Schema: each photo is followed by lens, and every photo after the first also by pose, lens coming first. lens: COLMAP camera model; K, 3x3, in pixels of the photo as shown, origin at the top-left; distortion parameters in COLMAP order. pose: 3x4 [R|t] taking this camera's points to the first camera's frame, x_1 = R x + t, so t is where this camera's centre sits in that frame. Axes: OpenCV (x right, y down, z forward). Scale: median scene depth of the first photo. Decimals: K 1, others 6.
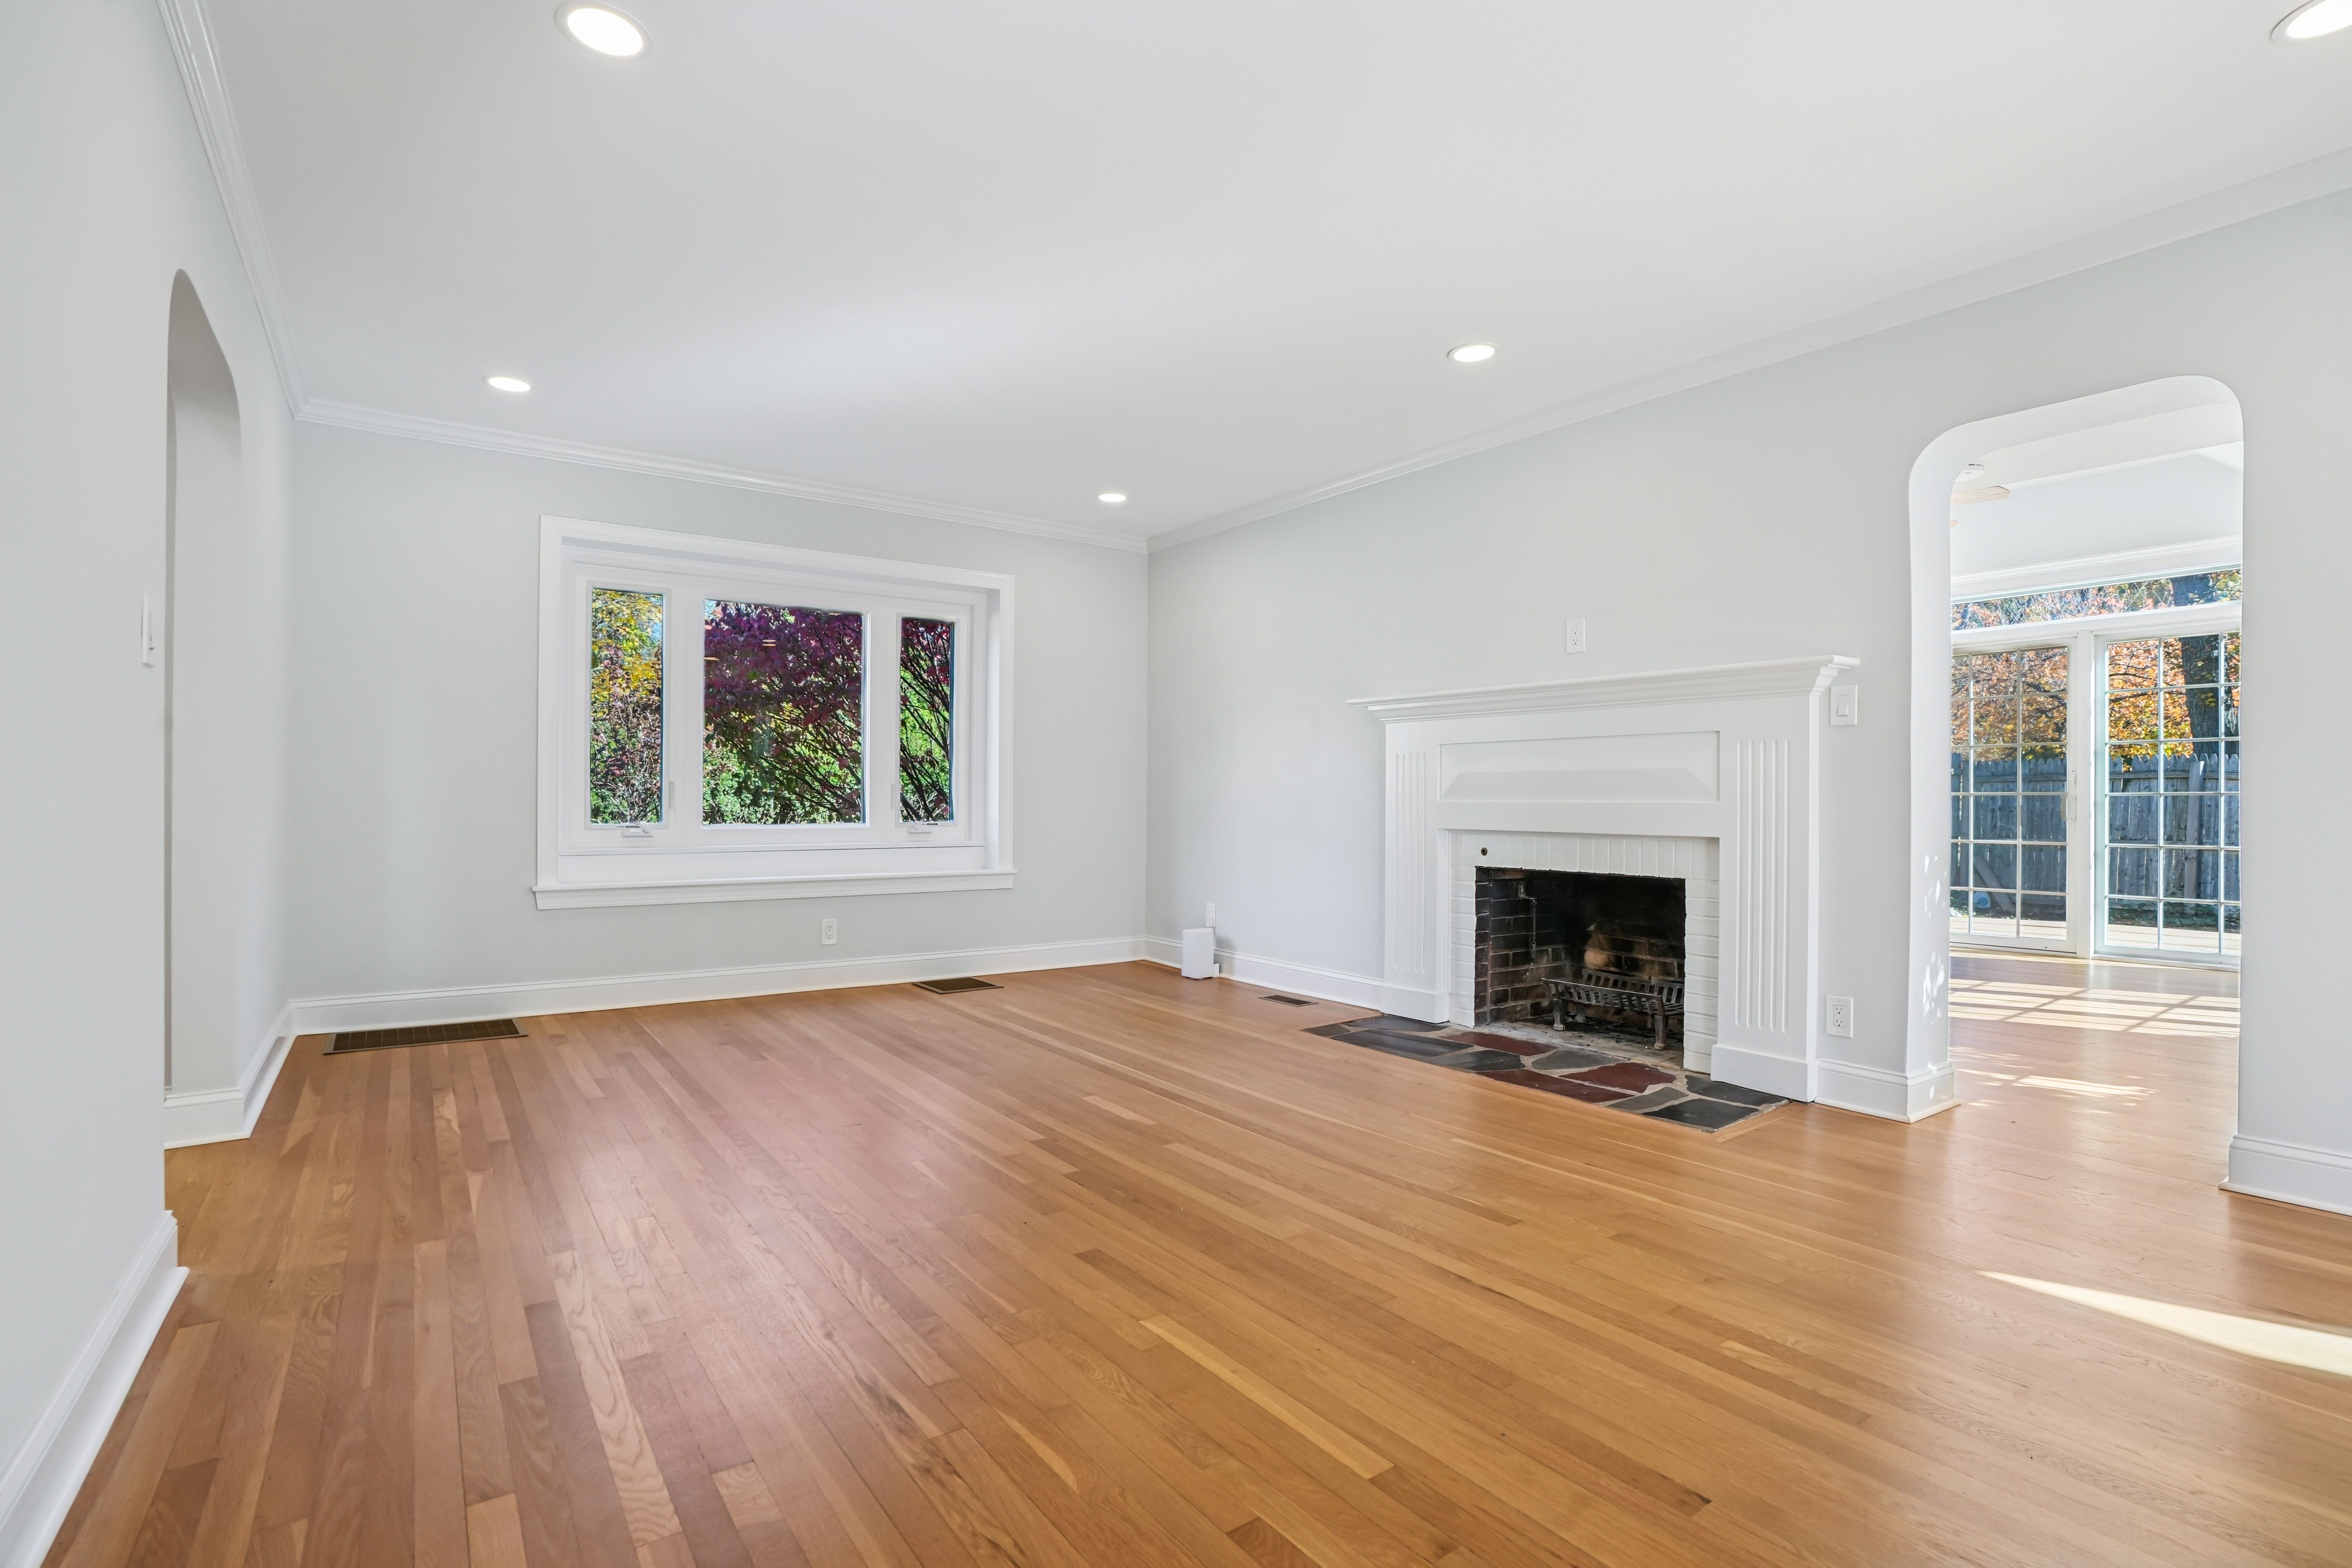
lens RADIAL K [[1108.2, 0, 1180.8], [0, 1108.2, 804.9], [0, 0, 1]] dist [-0.069067, 0.026368]
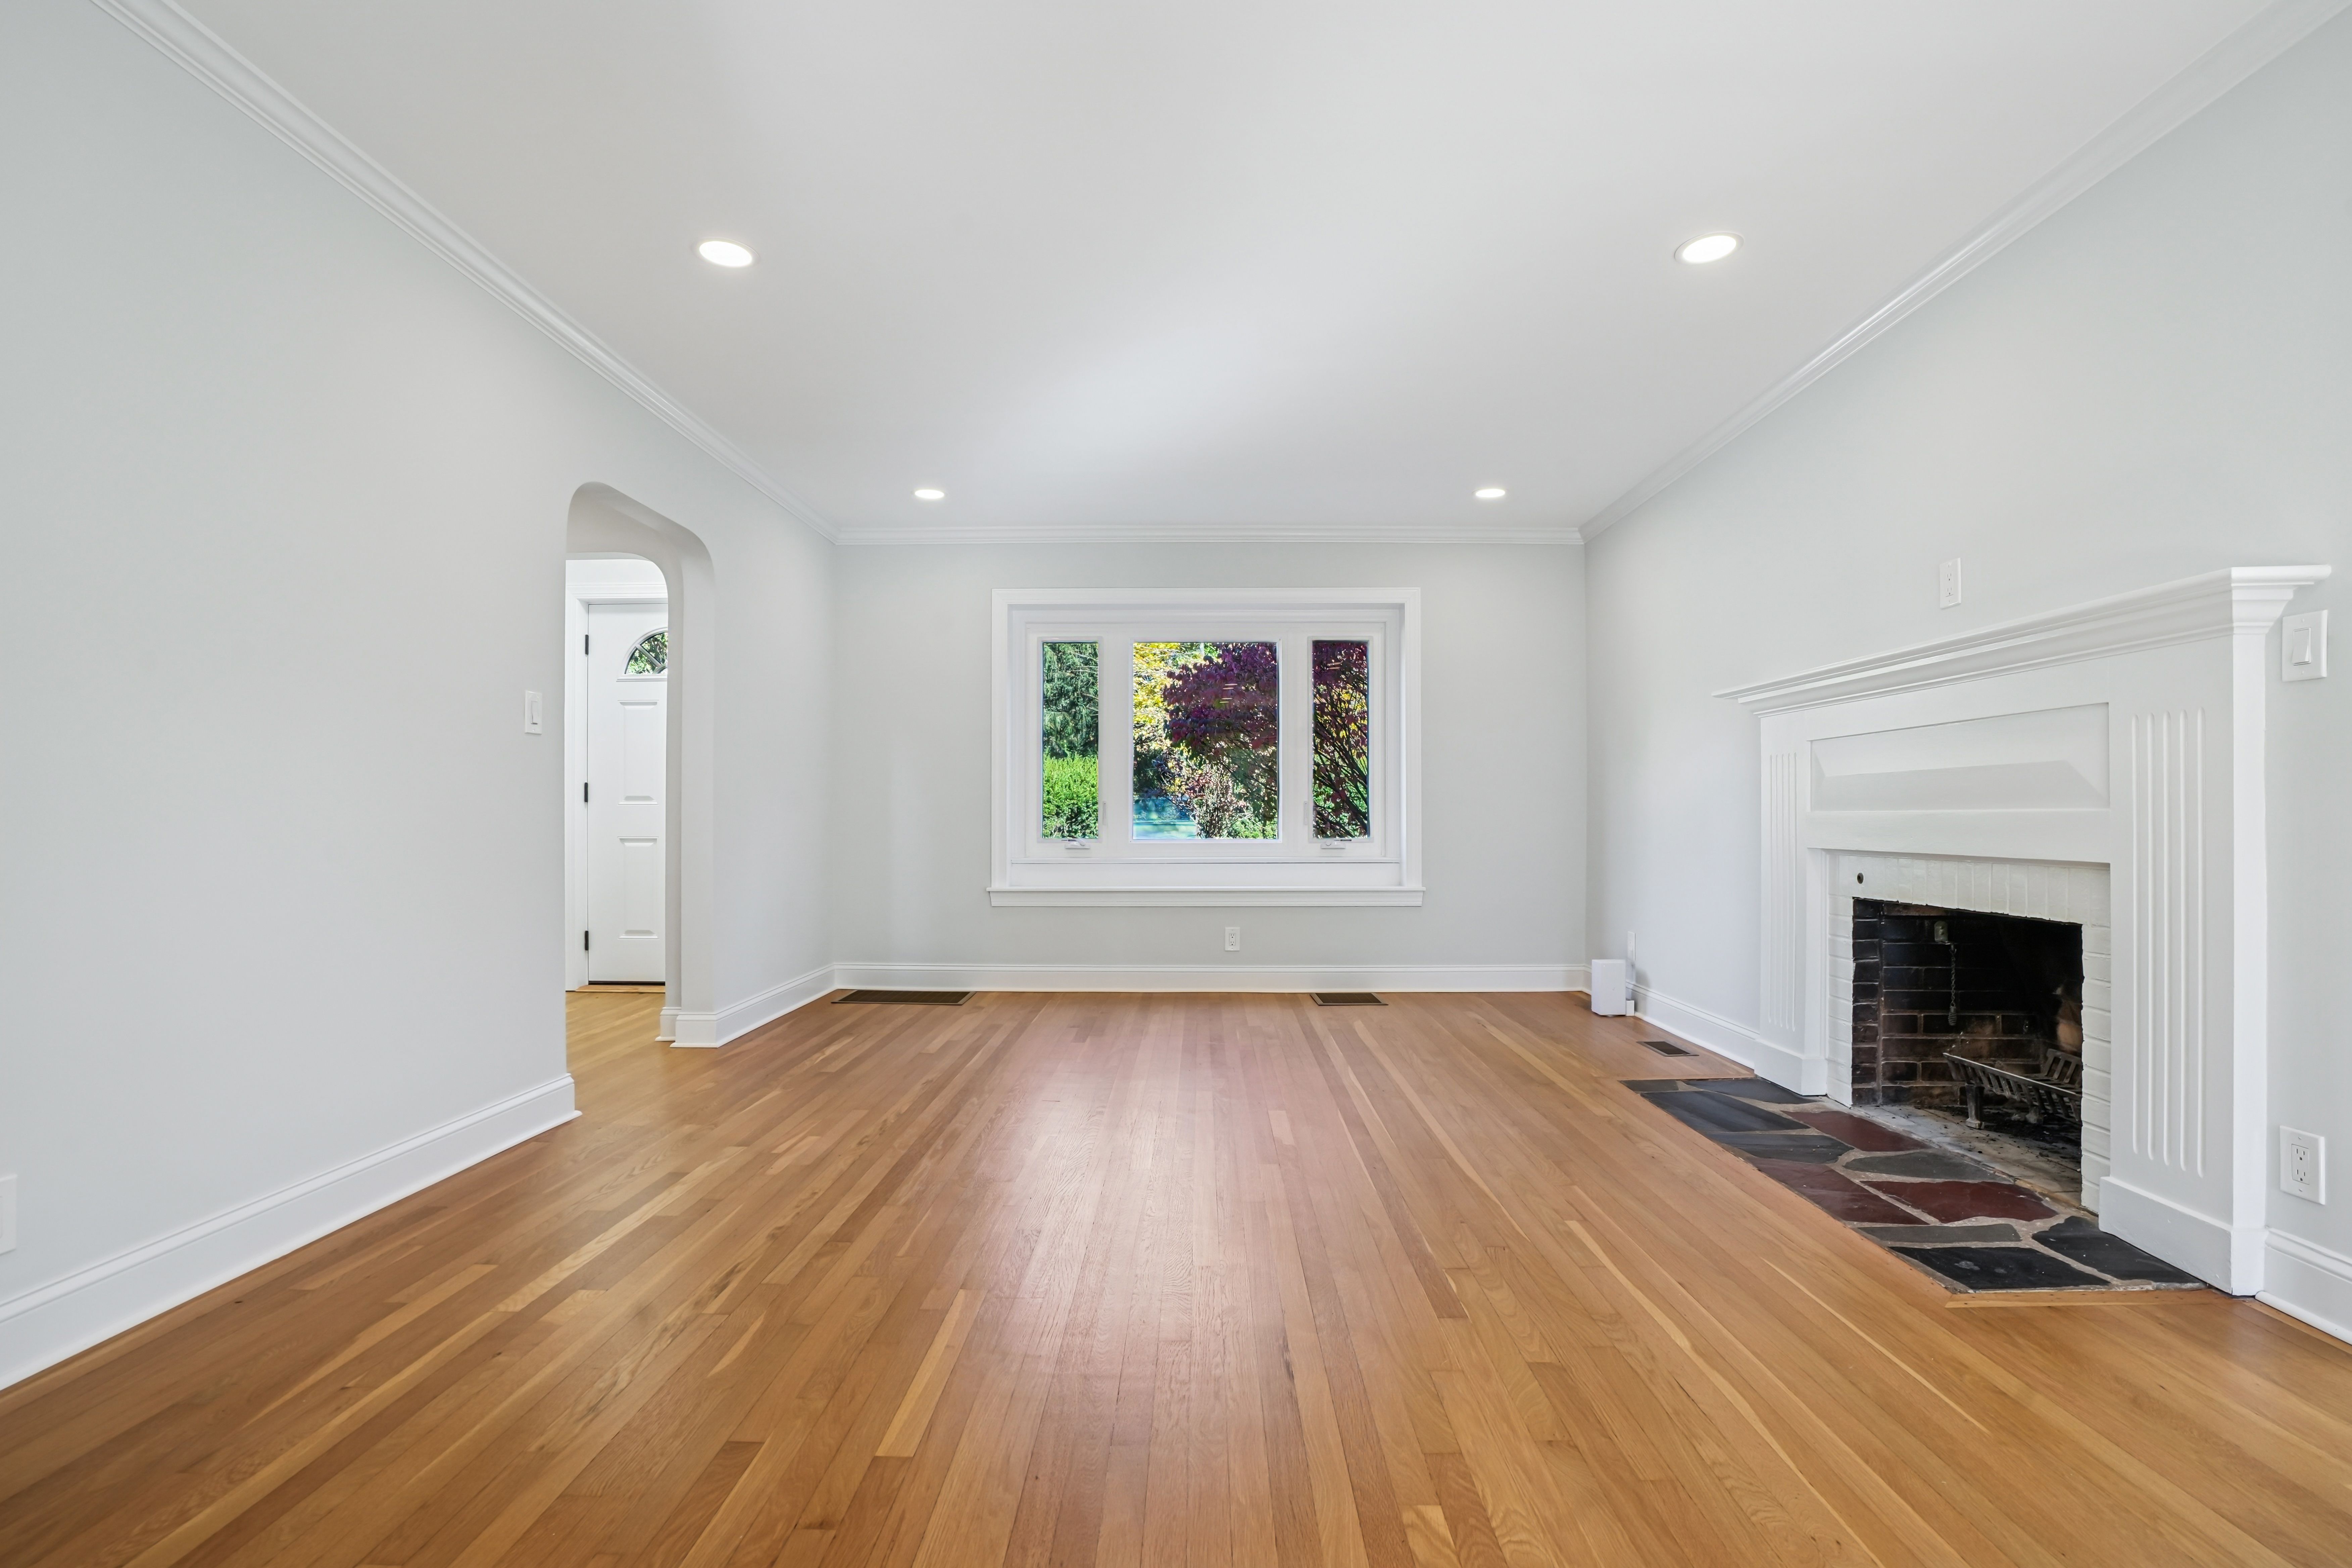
lens RADIAL K [[1112.6, 0, 1178.1], [0, 1112.6, 818.1], [0, 0, 1]] dist [-0.068675, 0.031141]
pose [[0.798797, -0.005754, -0.601573, 0.348276], [0.002562, 0.999978, -0.006162, 0.003968], [0.601595, 0.003381, 0.798794, 0.111435]]
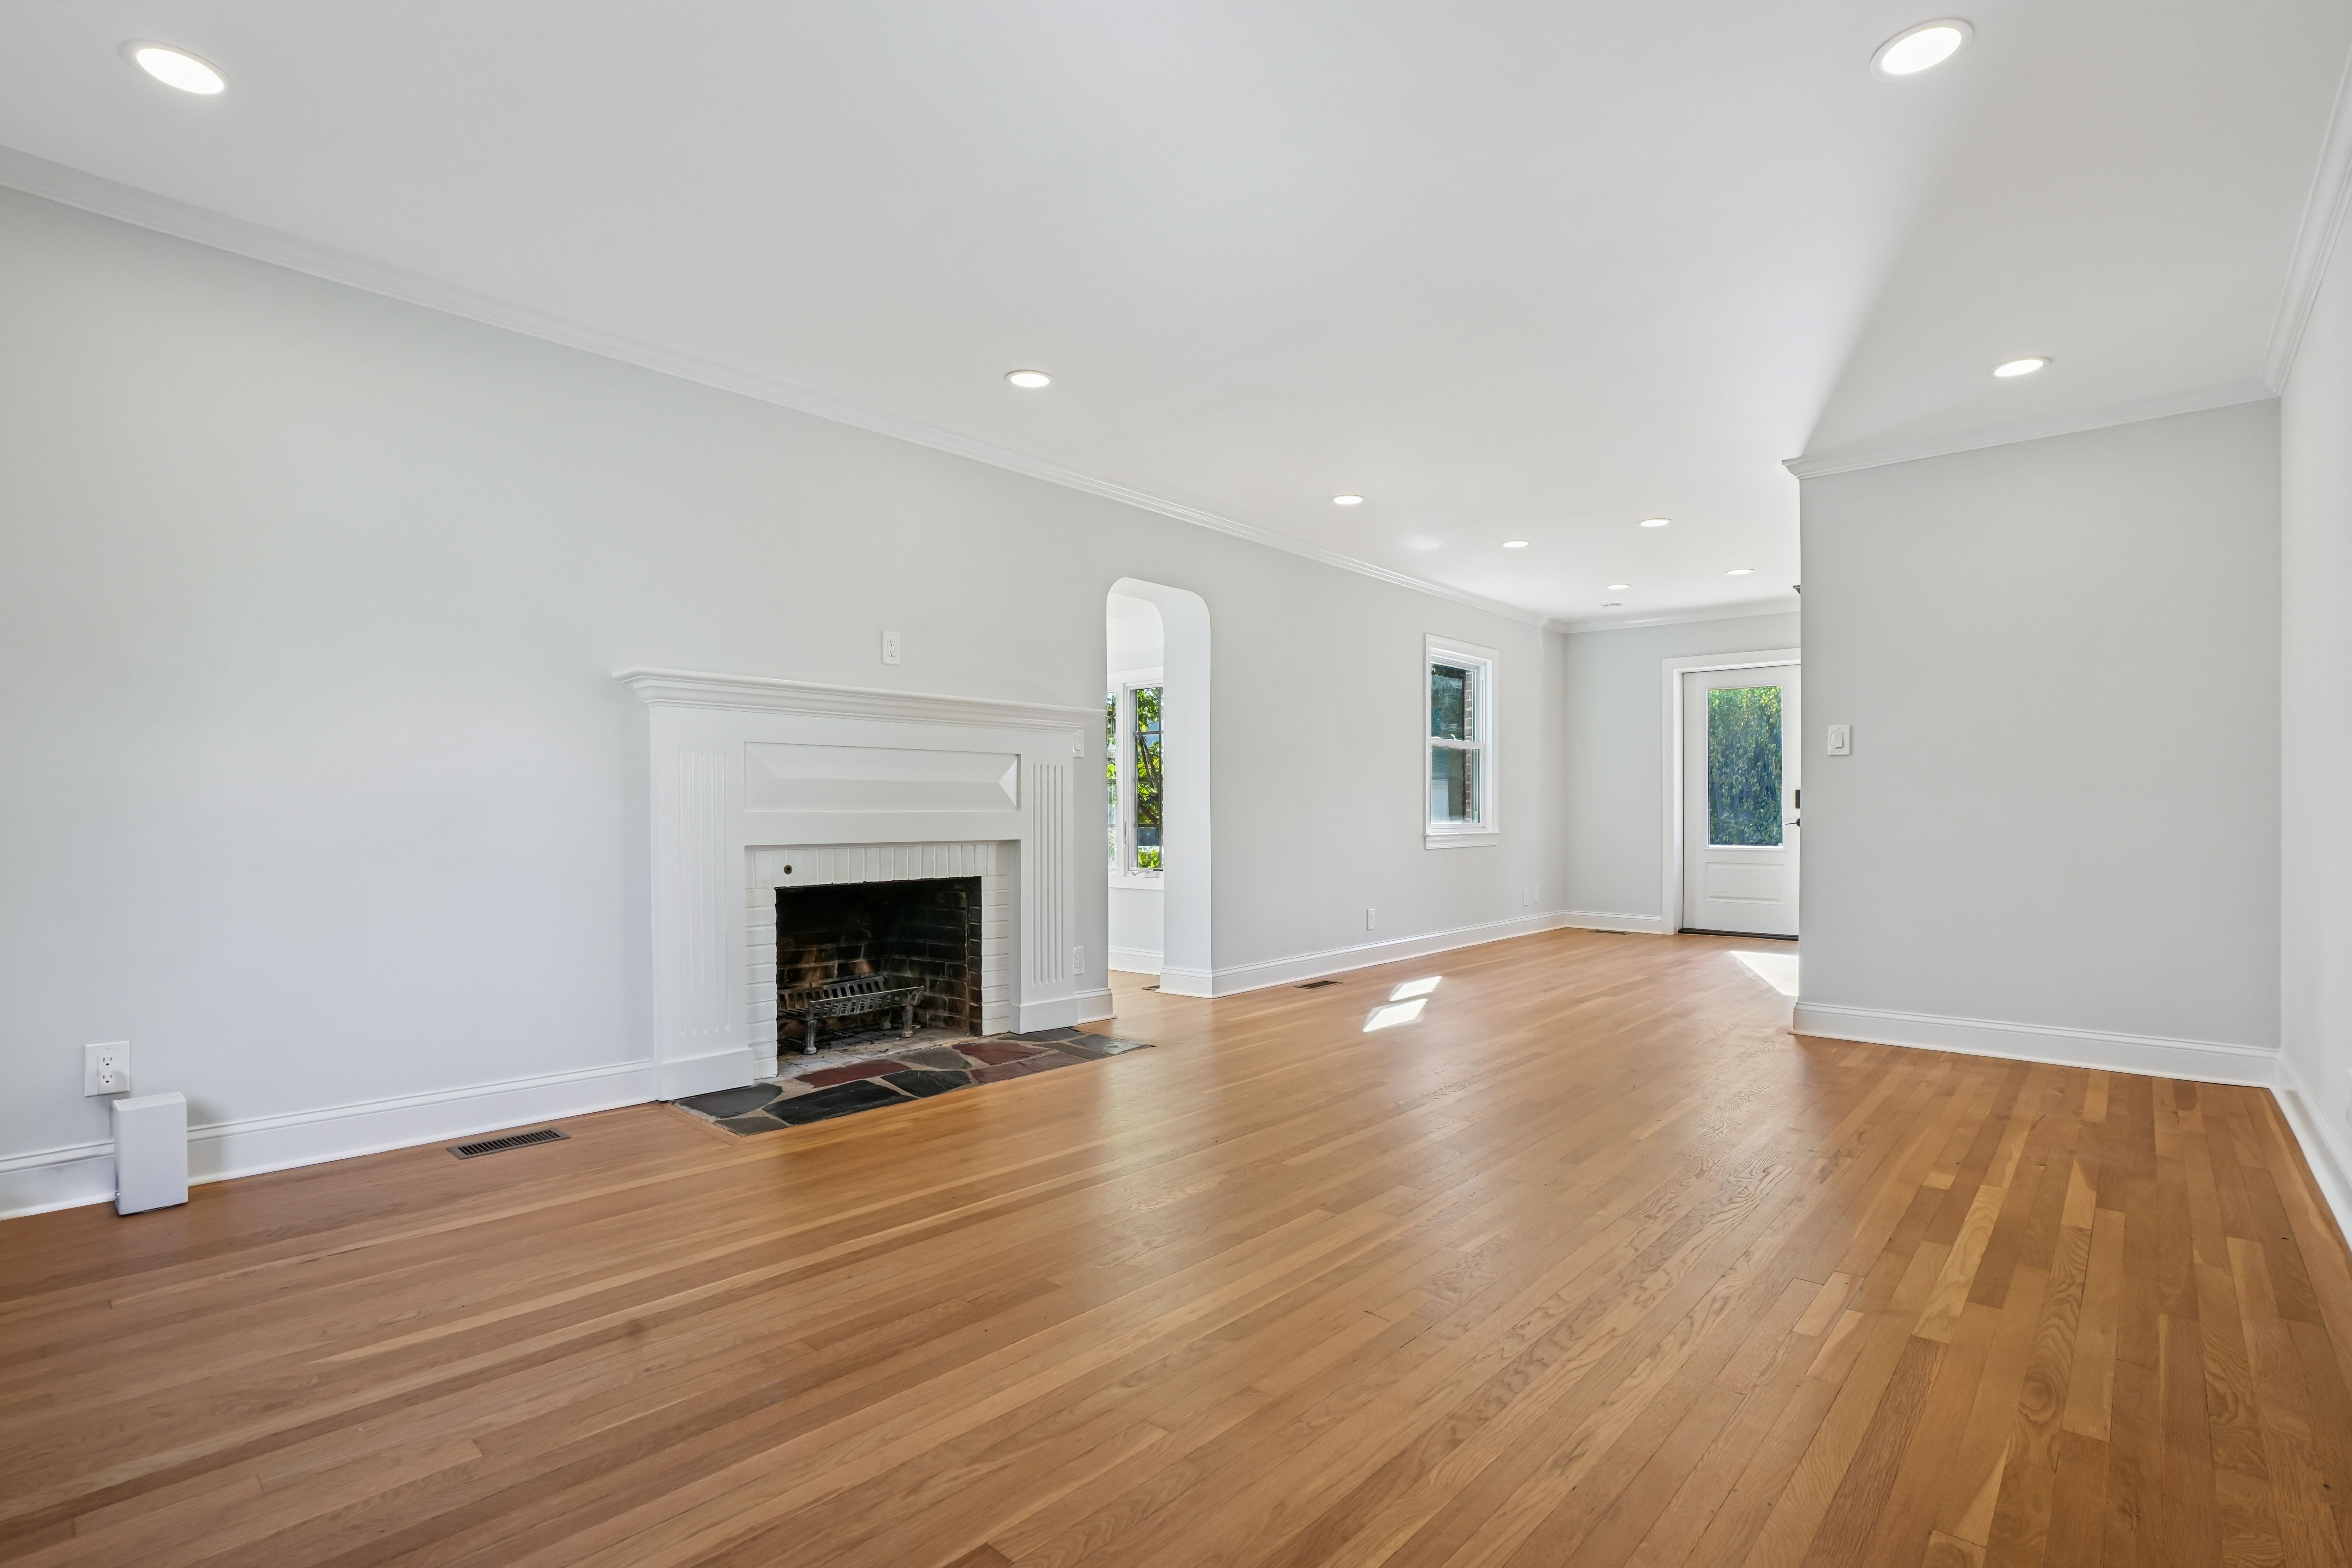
lens RADIAL K [[1108.2, 0, 1180.8], [0, 1108.2, 804.9], [0, 0, 1]] dist [-0.069067, 0.026368]
pose [[-0.212199, 0.000374, 0.977226, -0.634934], [0.001226, 0.999999, -0.000117, -0.008040], [-0.977226, 0.001173, -0.212199, 0.873154]]
